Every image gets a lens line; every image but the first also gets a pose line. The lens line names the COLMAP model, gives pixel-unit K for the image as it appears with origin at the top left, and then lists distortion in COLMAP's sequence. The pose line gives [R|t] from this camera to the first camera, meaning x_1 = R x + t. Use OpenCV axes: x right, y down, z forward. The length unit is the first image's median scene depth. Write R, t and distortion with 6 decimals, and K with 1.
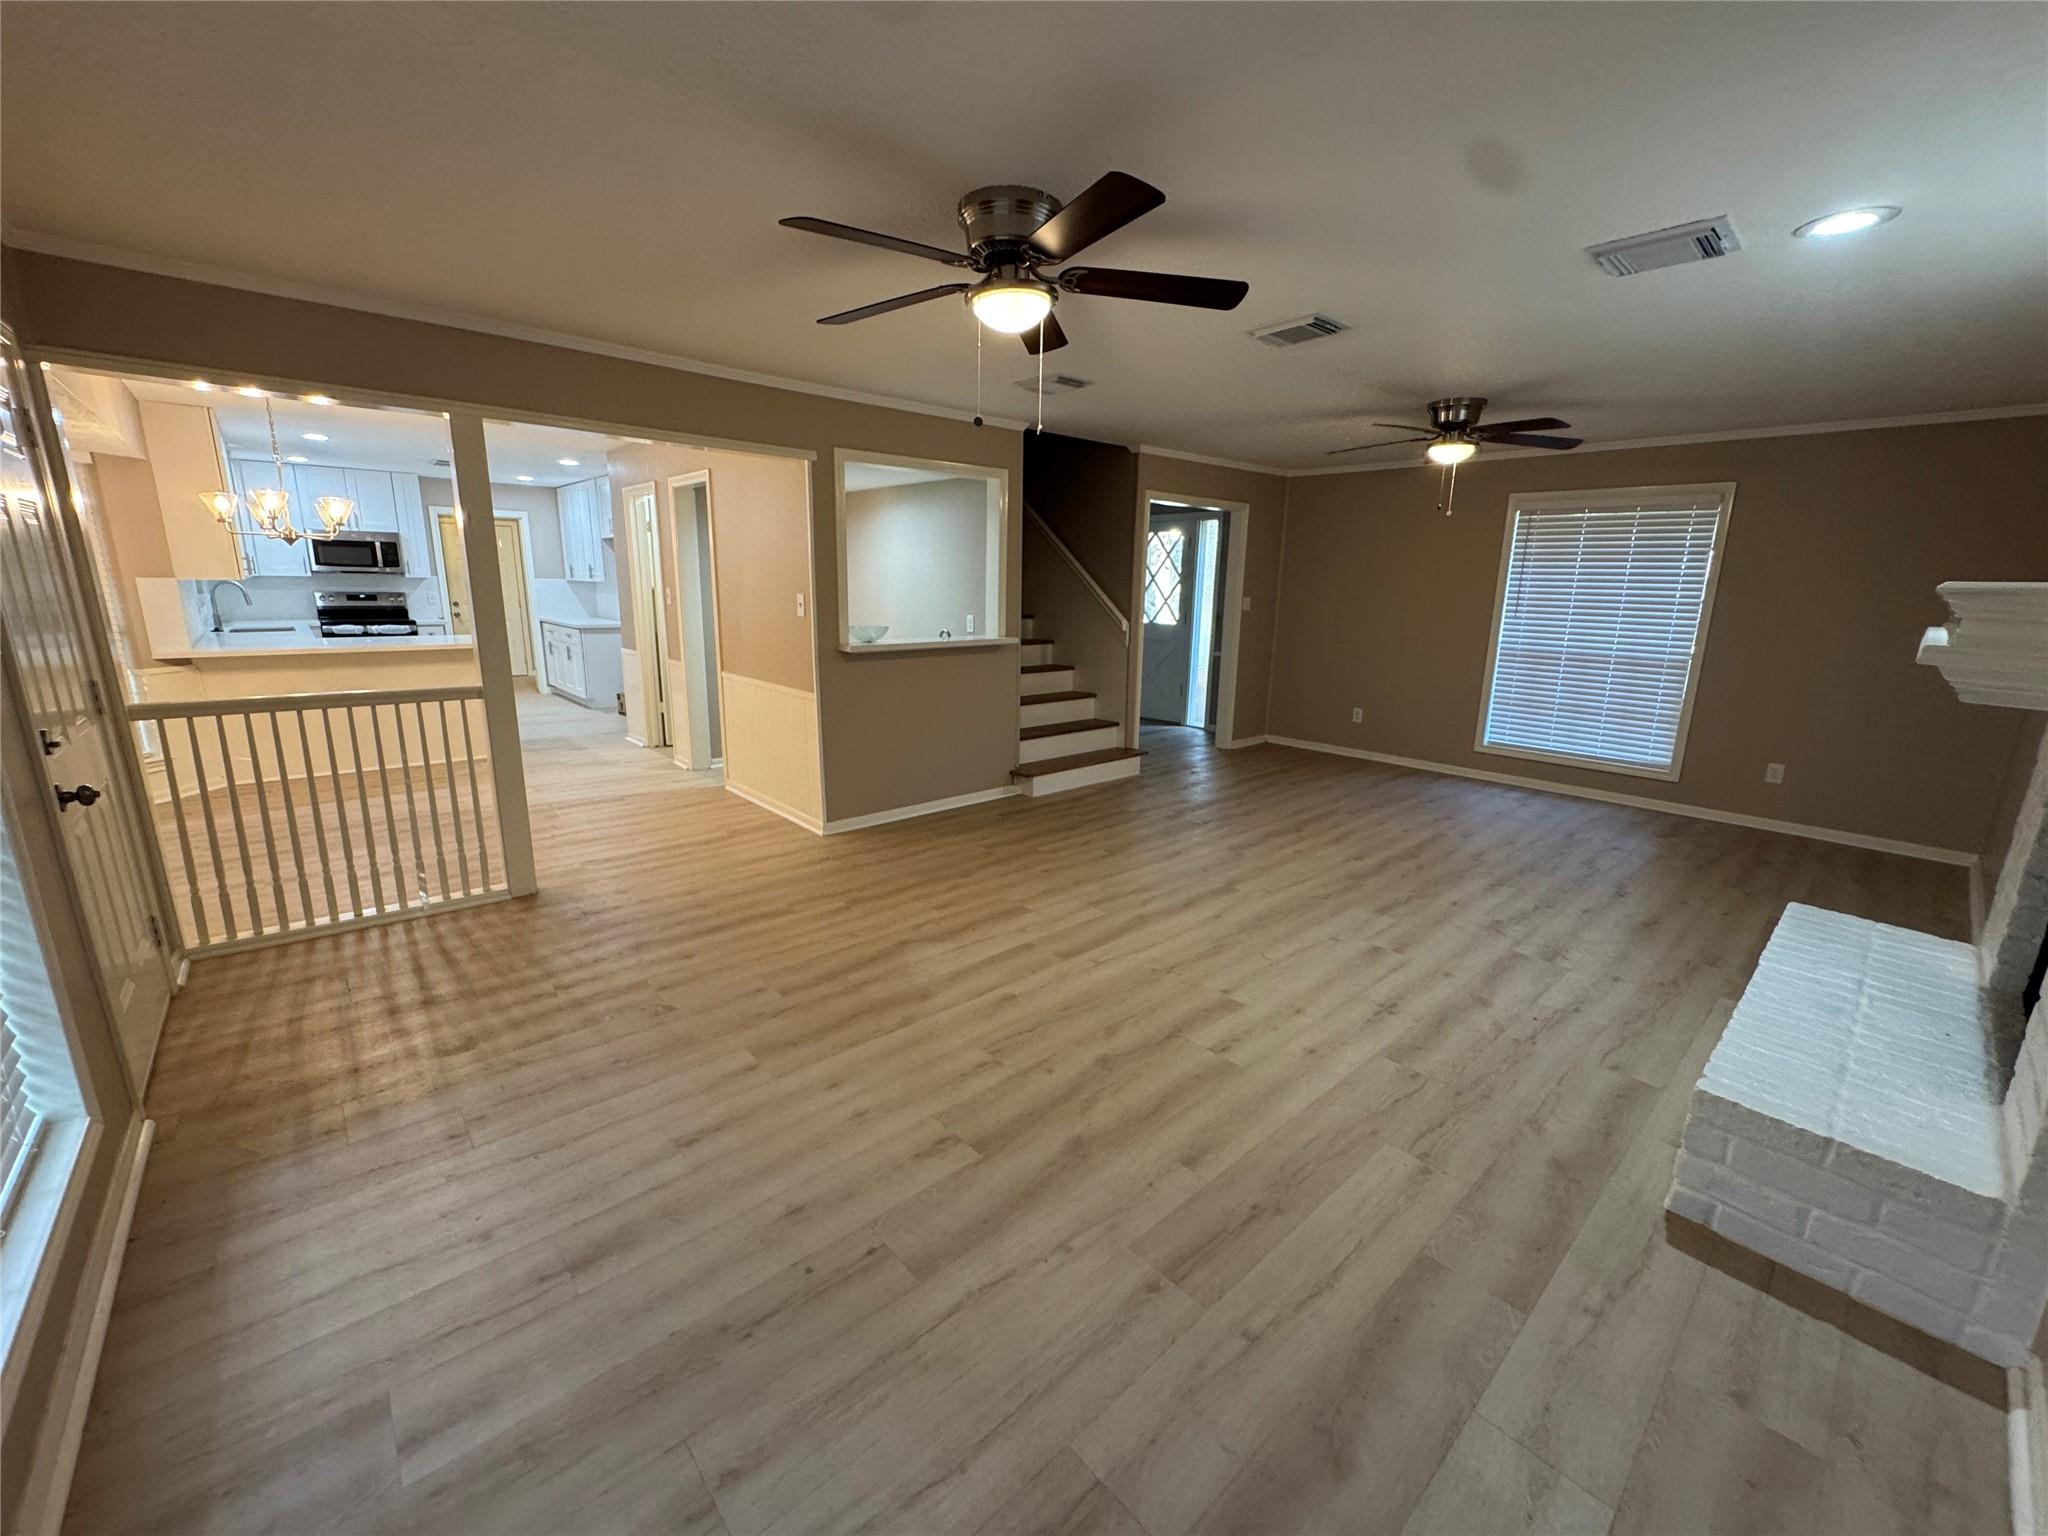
lens RADIAL K [[818.3, 0, 1025.9], [0, 818.3, 772.5], [0, 0, 1]] dist [-0.002863, 0.001070]
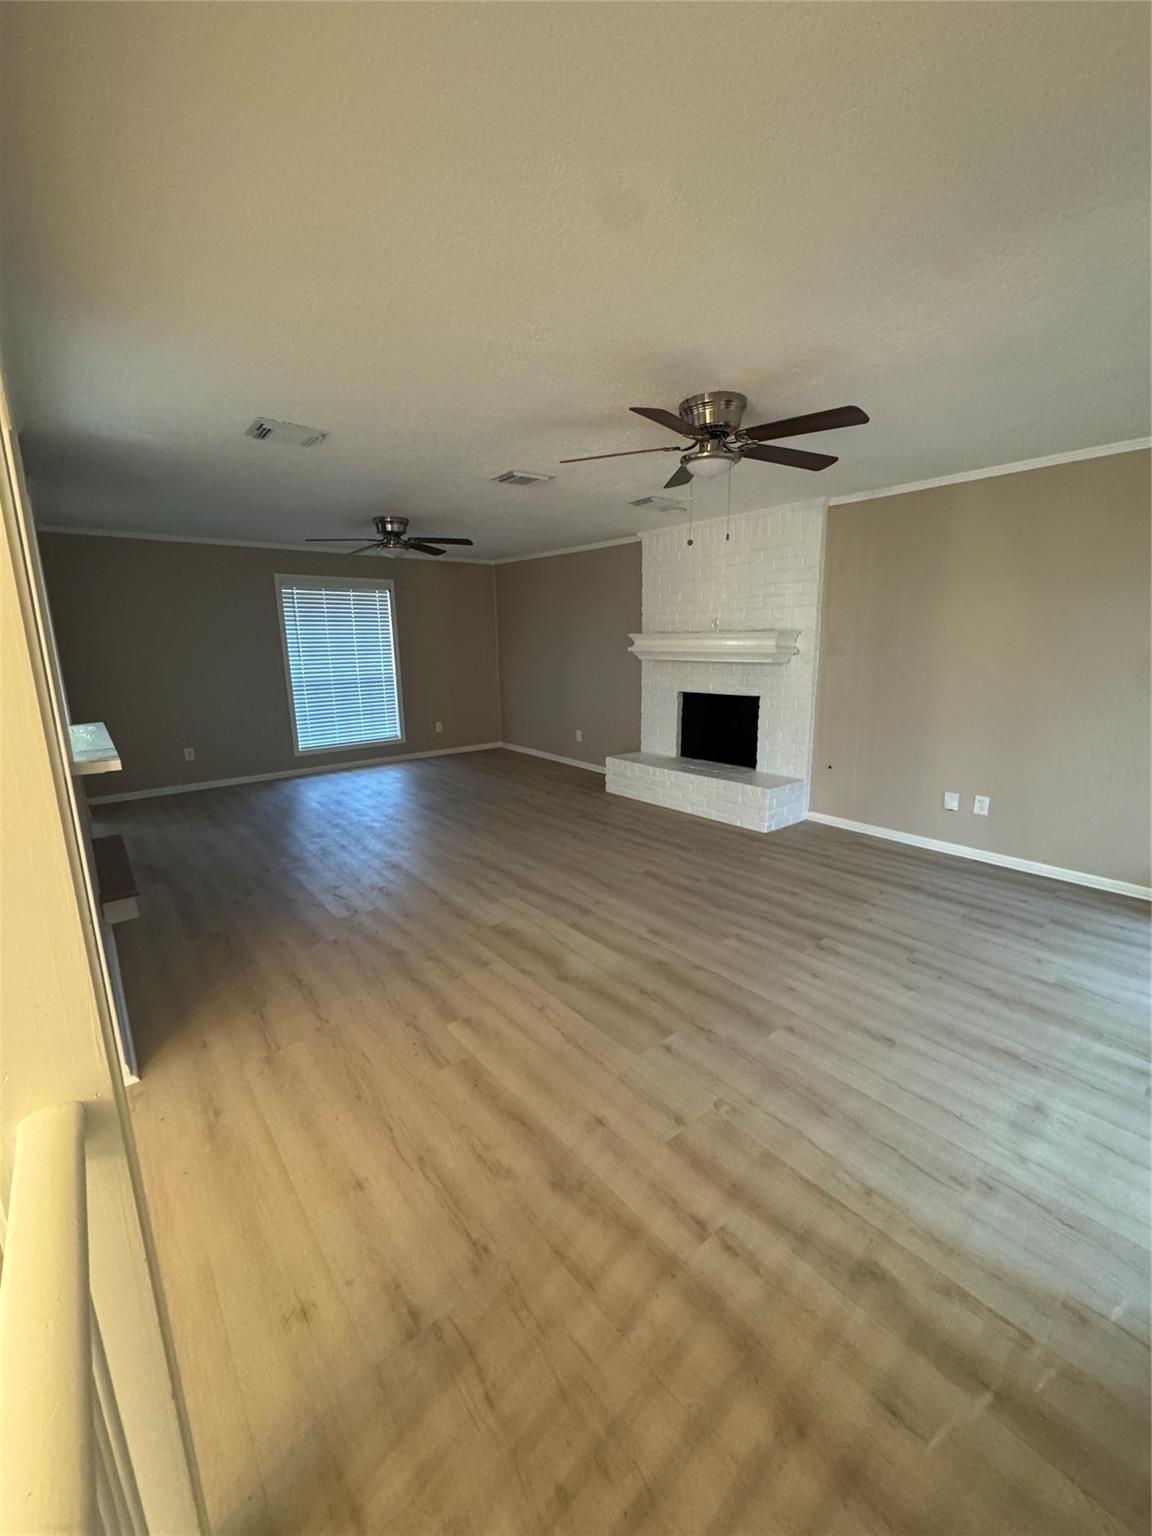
lens RADIAL K [[613.7, 0, 577.7], [0, 613.7, 763.9], [0, 0, 1]] dist [-0.002863, 0.001070]
pose [[0.046349, -0.222552, 0.973818, -0.938997], [0.241157, 0.948524, 0.205294, -0.236617], [-0.969379, 0.225328, 0.097633, 0.904406]]
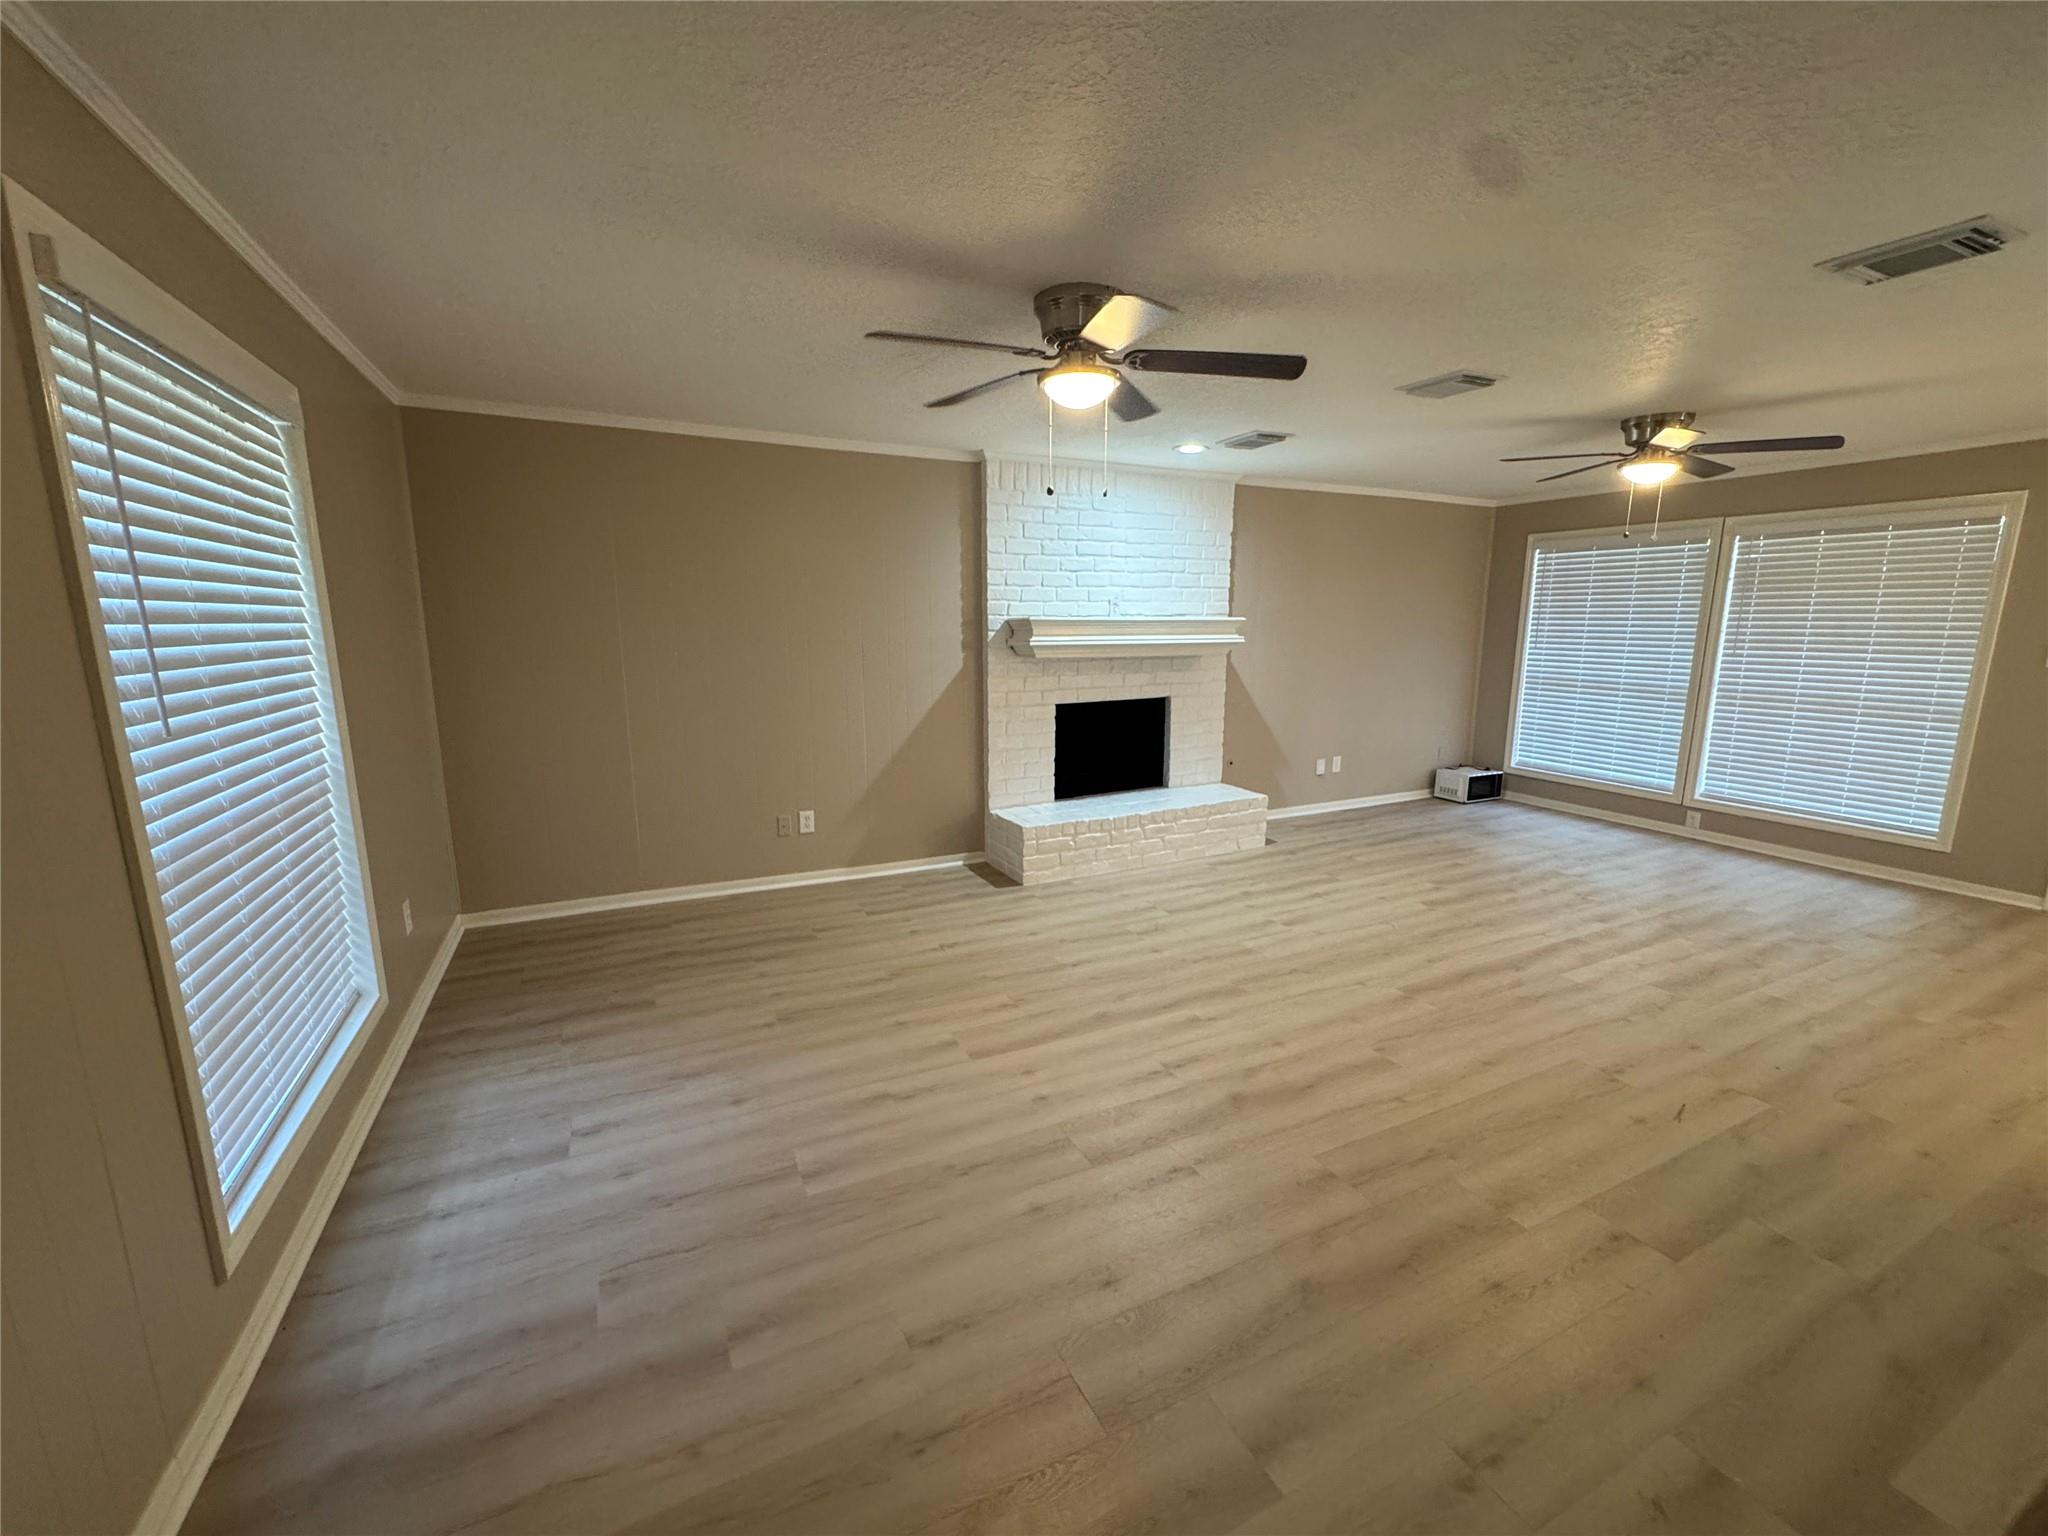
lens RADIAL K [[818.3, 0, 1019.4], [0, 818.3, 770.6], [0, 0, 1]] dist [-0.002863, 0.001070]
pose [[-0.960683, -0.075817, 0.267097, 0.553305], [0.039844, 0.914392, 0.402865, -0.536175], [-0.274775, 0.397668, -0.875419, 2.268000]]
